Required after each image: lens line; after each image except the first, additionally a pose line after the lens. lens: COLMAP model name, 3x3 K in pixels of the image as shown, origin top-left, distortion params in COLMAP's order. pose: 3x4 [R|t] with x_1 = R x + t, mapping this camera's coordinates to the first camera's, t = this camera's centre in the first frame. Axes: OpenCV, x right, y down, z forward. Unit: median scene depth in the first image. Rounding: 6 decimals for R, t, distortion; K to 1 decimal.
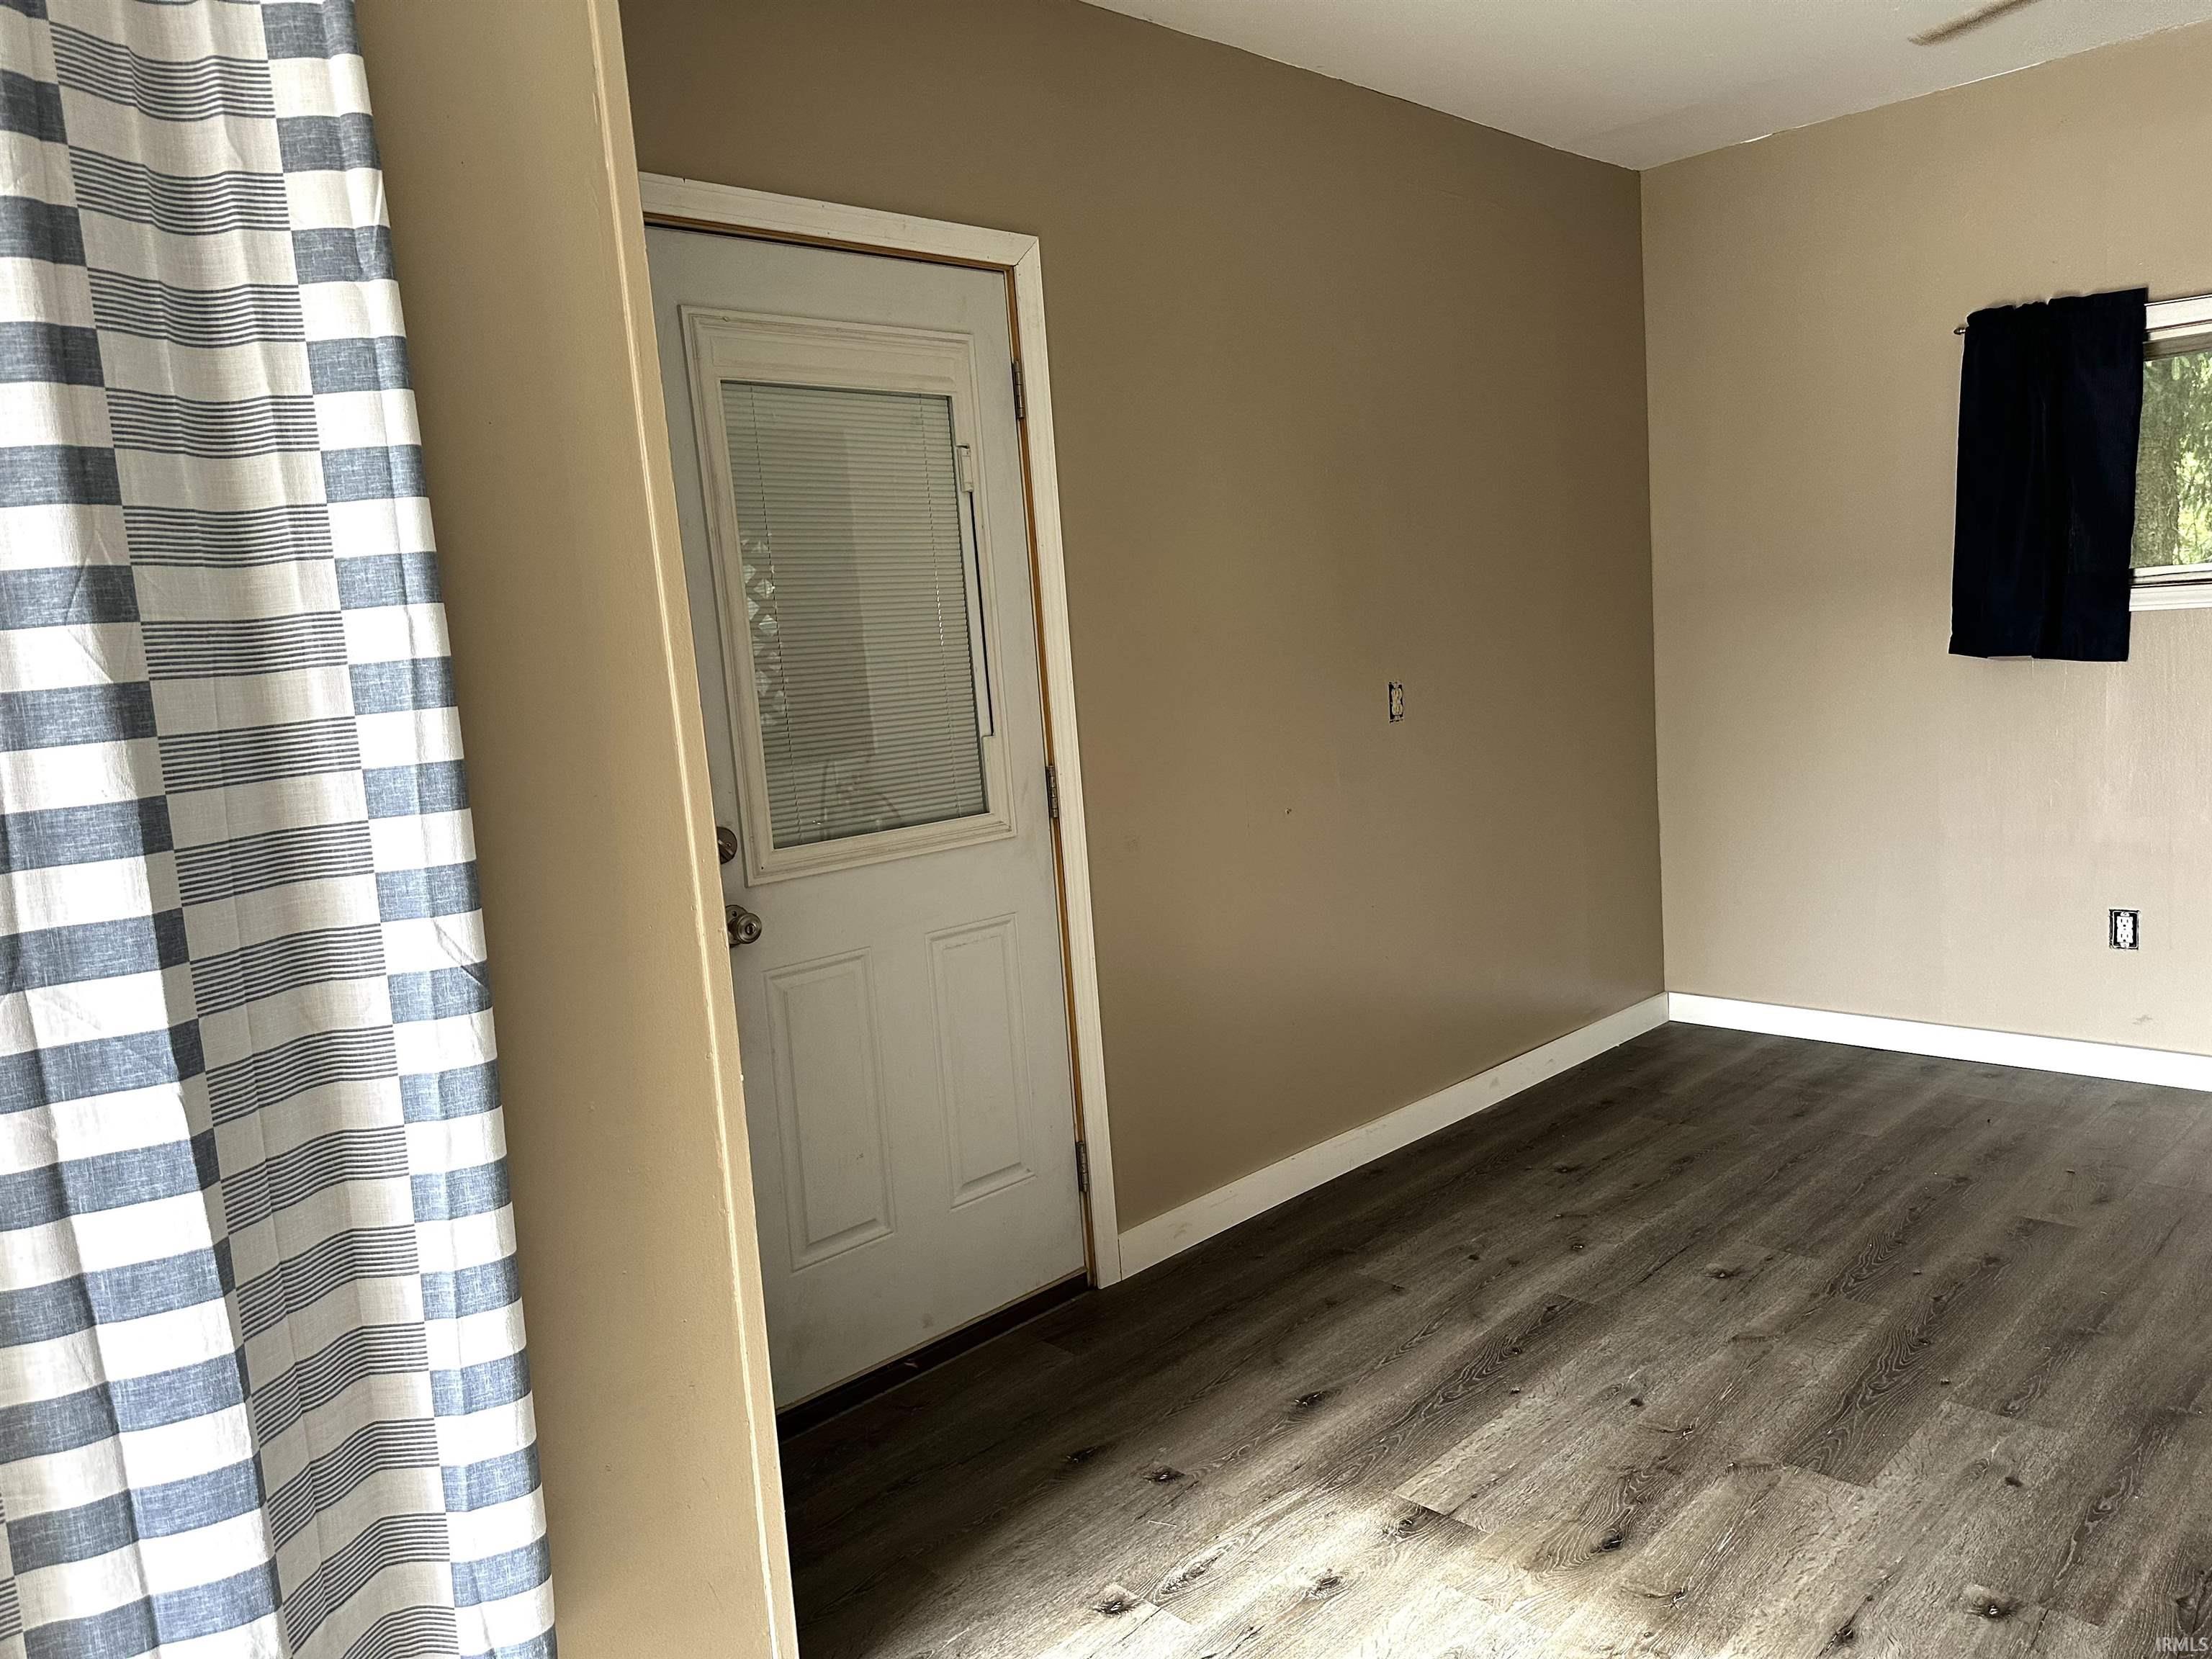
lens RADIAL K [[1579.5, 0, 1072.5], [0, 1579.5, 828.6], [0, 0, 1]] dist [0.087776, -0.112546]
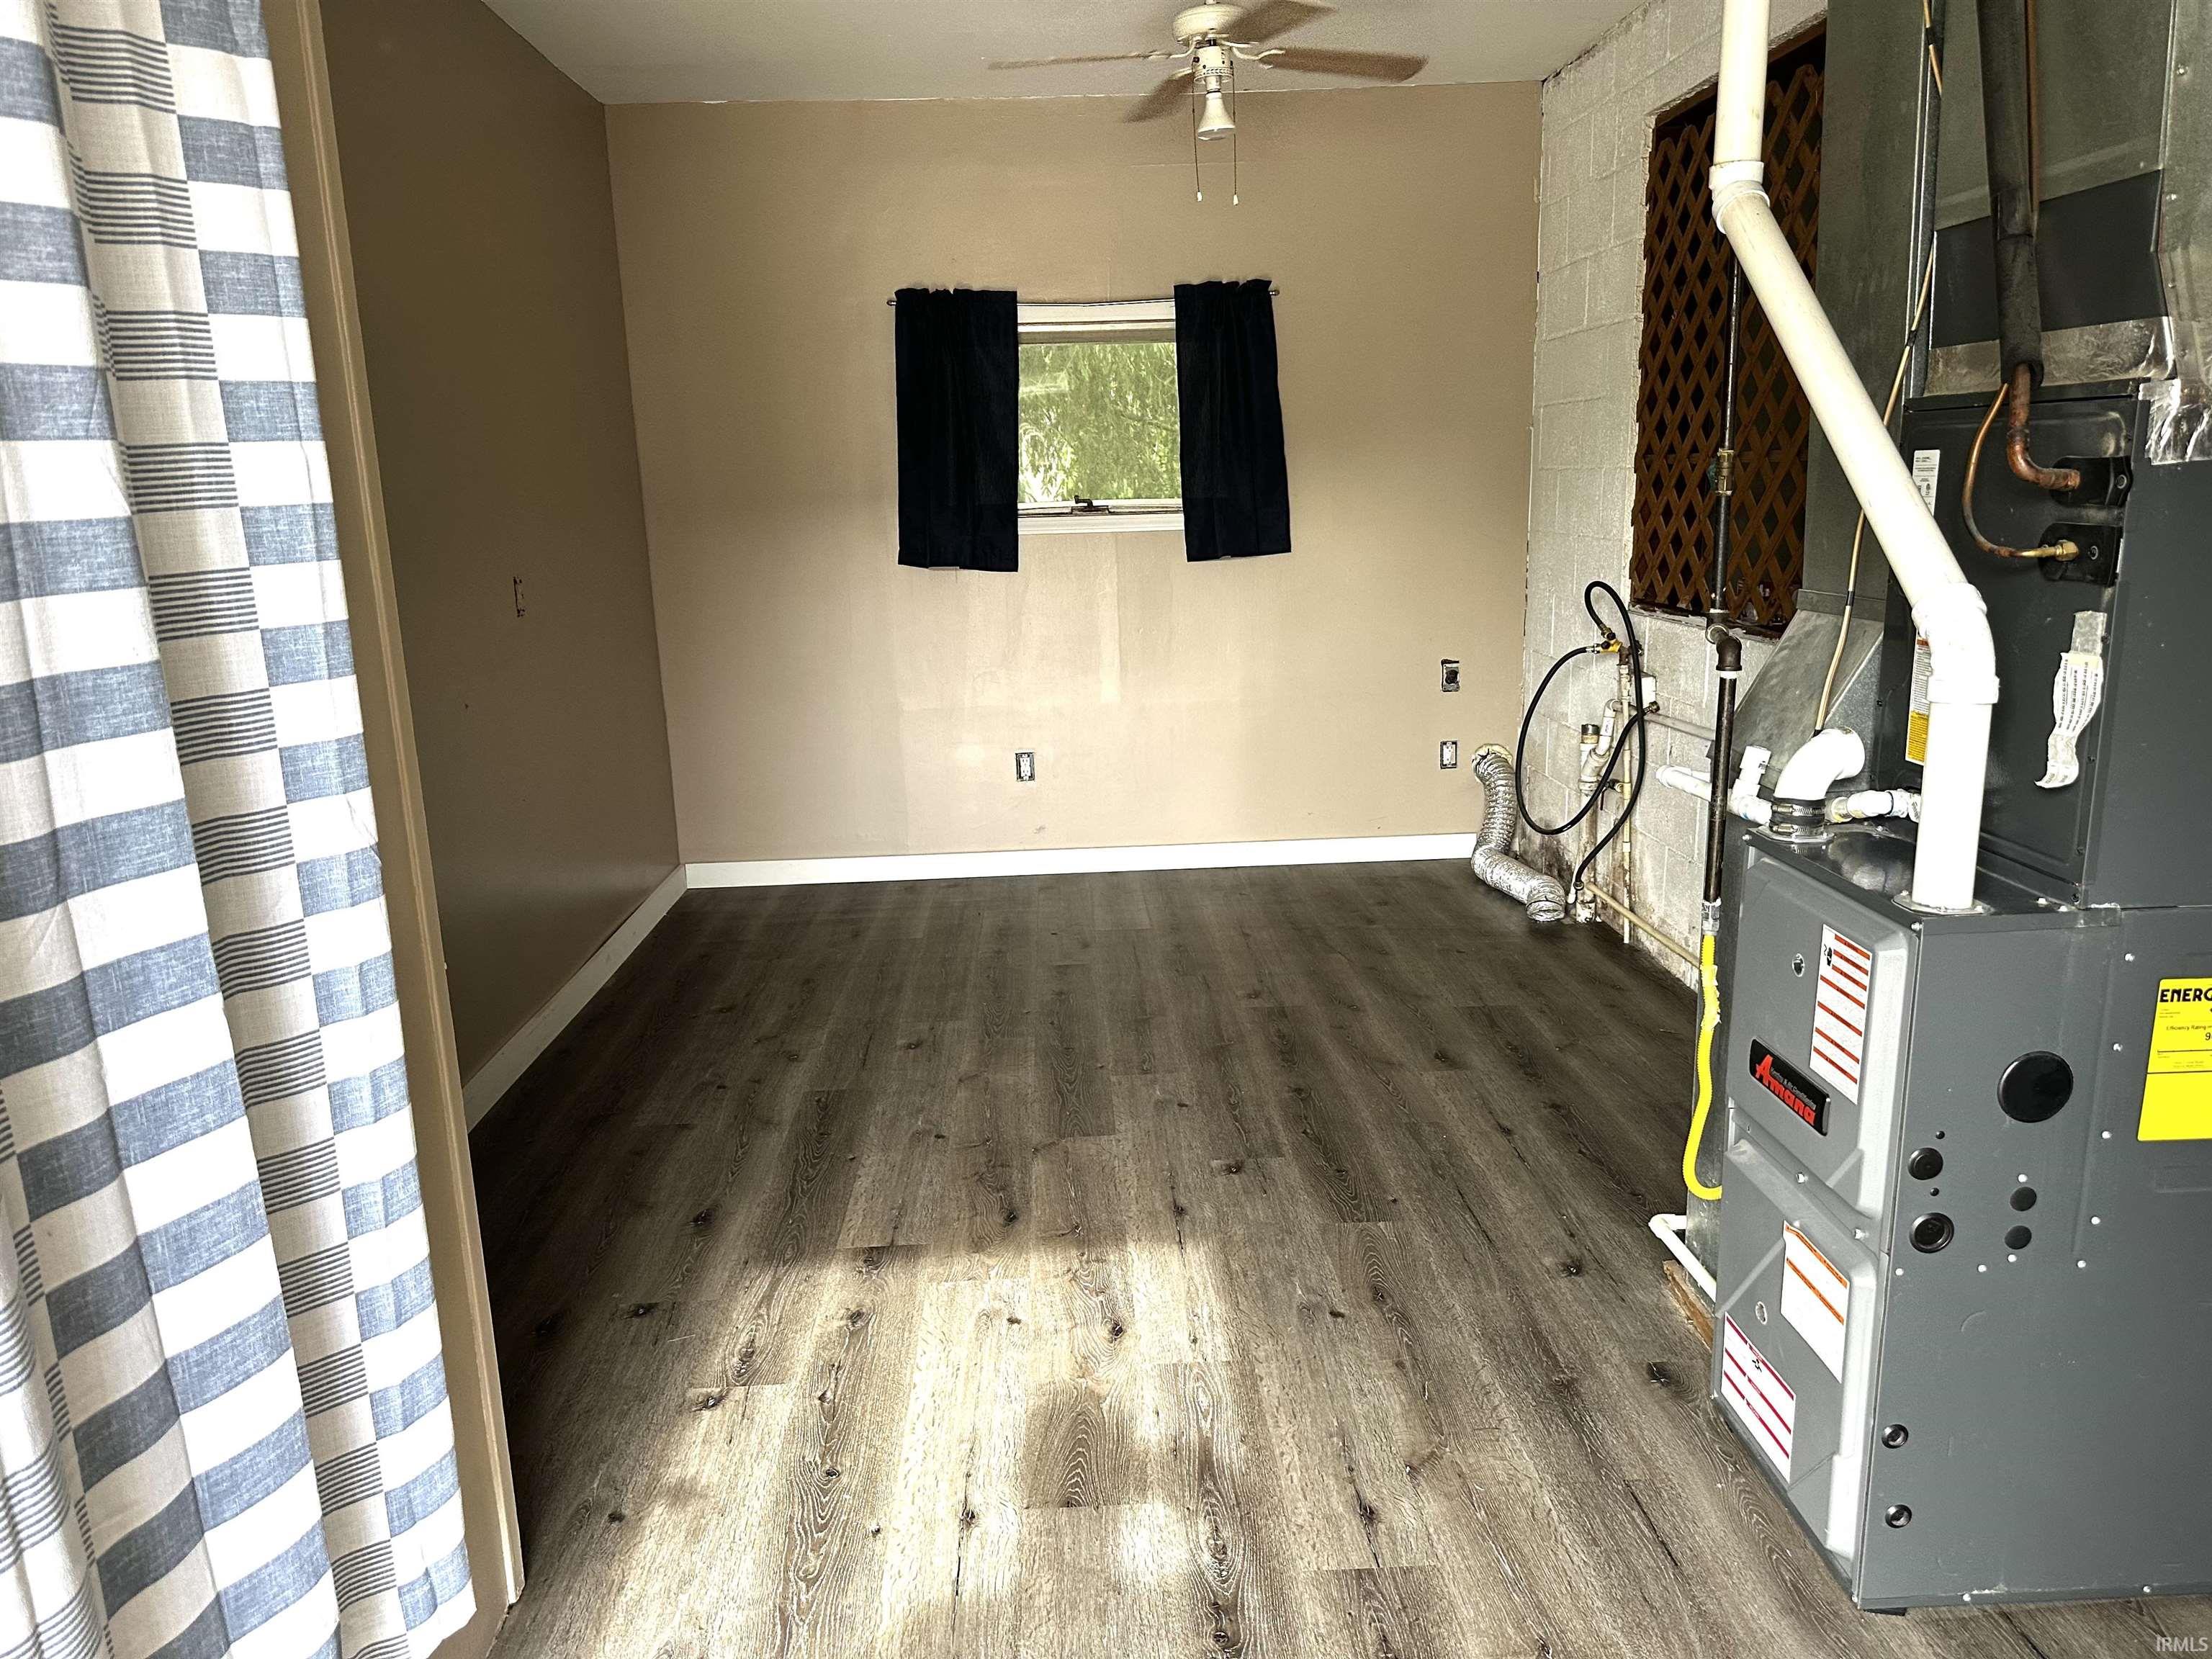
lens RADIAL K [[1547.9, 0, 1141.9], [0, 1547.9, 819.3], [0, 0, 1]] dist [0.122750, -0.098462]
pose [[0.671798, -0.106496, 0.733038, -0.750333], [0.072962, 0.994312, 0.077588, 0.032738], [-0.737132, 0.001361, 0.675748, 0.058918]]
